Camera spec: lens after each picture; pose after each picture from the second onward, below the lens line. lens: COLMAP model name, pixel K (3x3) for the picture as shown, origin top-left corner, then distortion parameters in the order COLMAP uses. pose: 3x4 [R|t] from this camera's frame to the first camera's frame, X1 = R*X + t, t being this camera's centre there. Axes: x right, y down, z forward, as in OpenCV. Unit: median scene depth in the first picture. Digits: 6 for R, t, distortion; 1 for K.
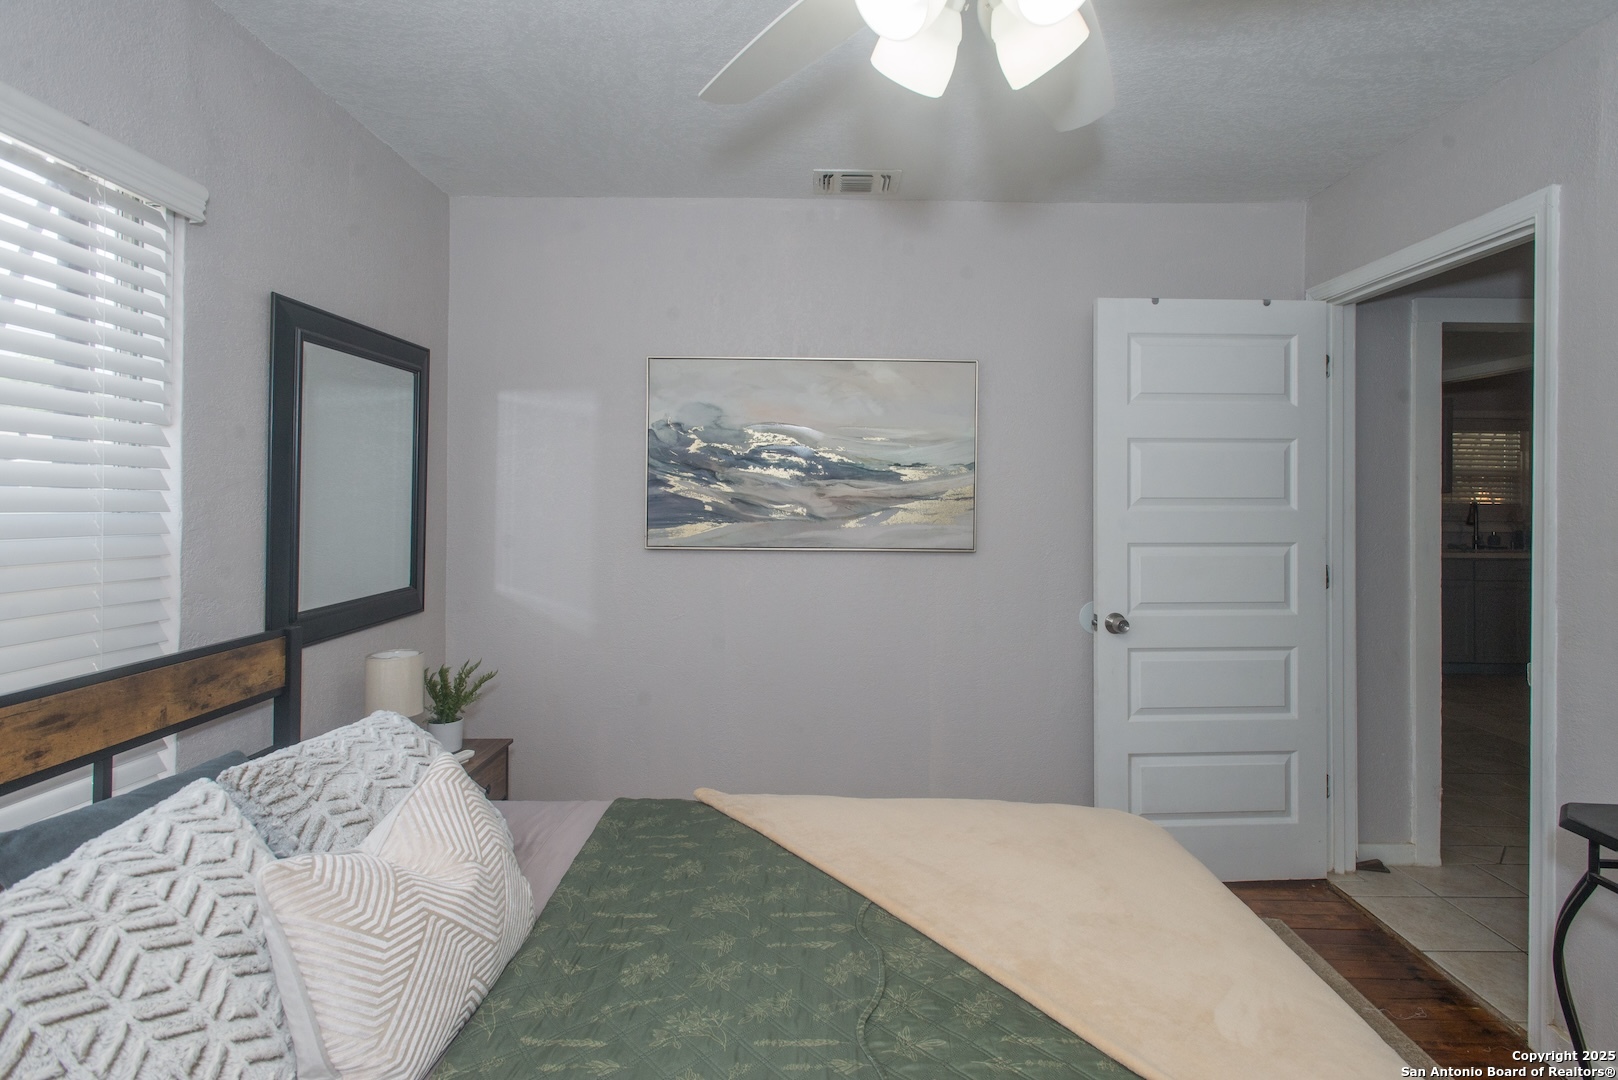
lens RADIAL K [[752.2, 0, 856.6], [0, 752.2, 498.3], [0, 0, 1]] dist [0.000606, 0.000055]
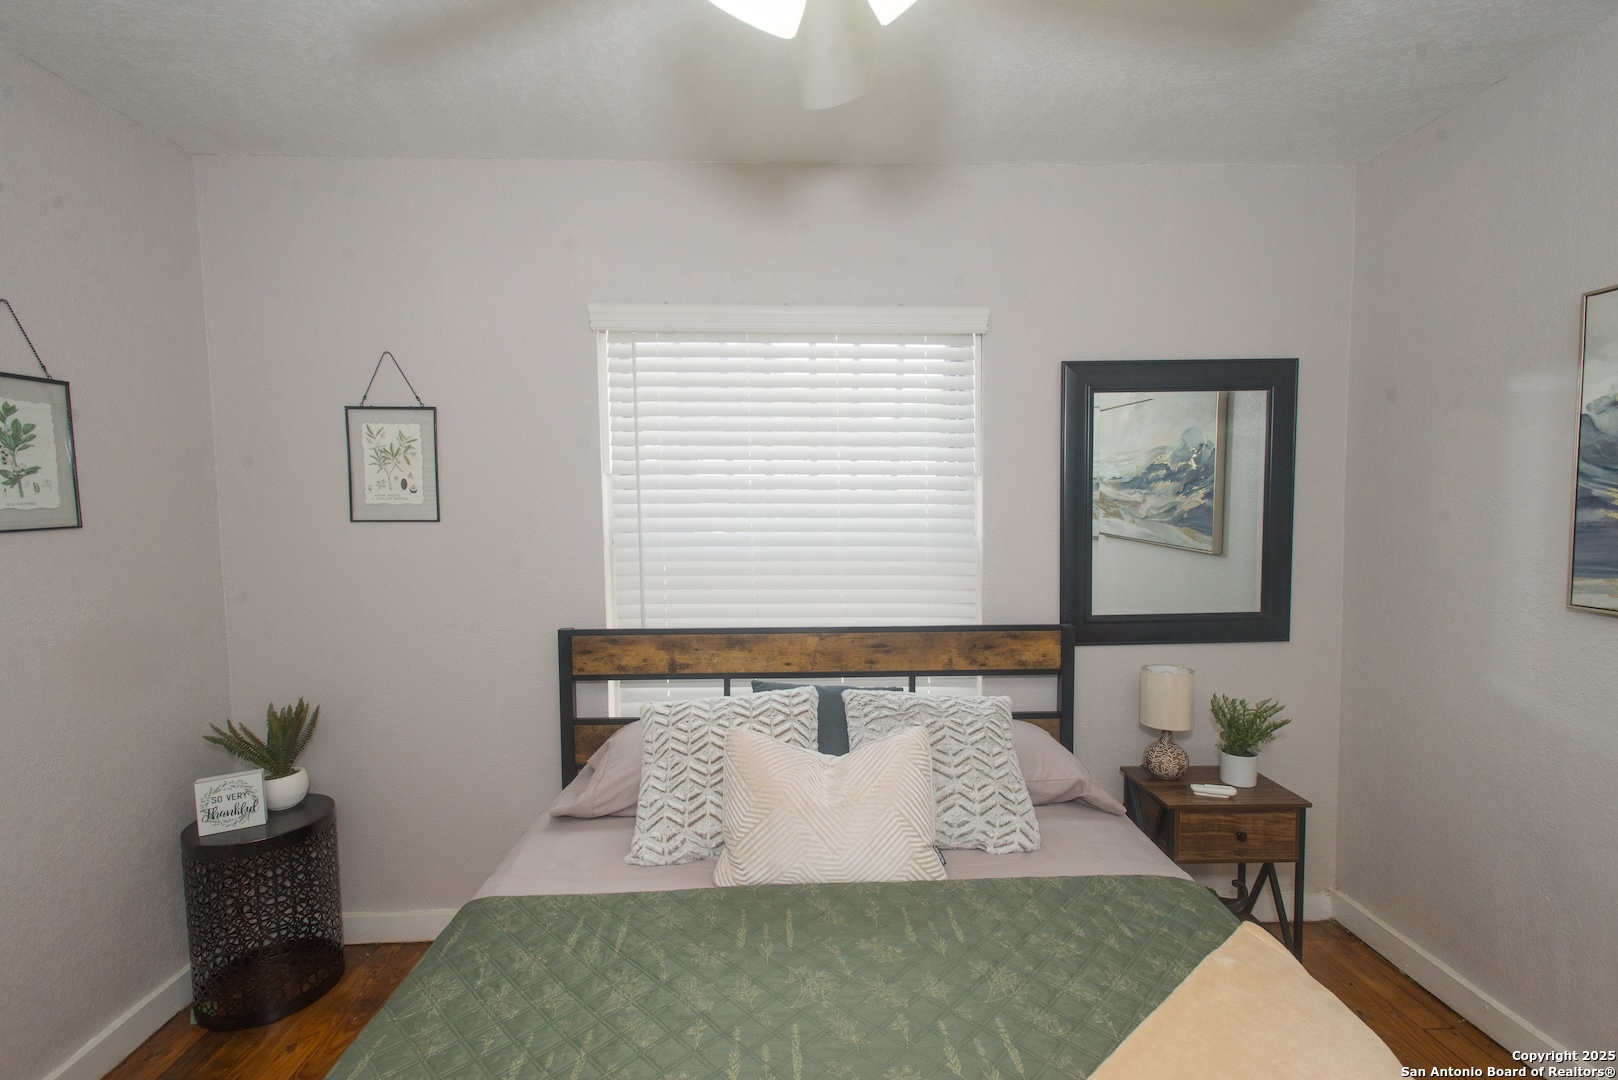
lens RADIAL K [[809.2, 0, 843.1], [0, 809.2, 550.7], [0, 0, 1]] dist [0.021194, 0.000598]
pose [[0.012357, 0.064142, -0.997864, 0.610624], [0.007464, 0.997907, 0.064237, -0.045221], [0.999896, -0.008242, 0.011852, 0.610757]]
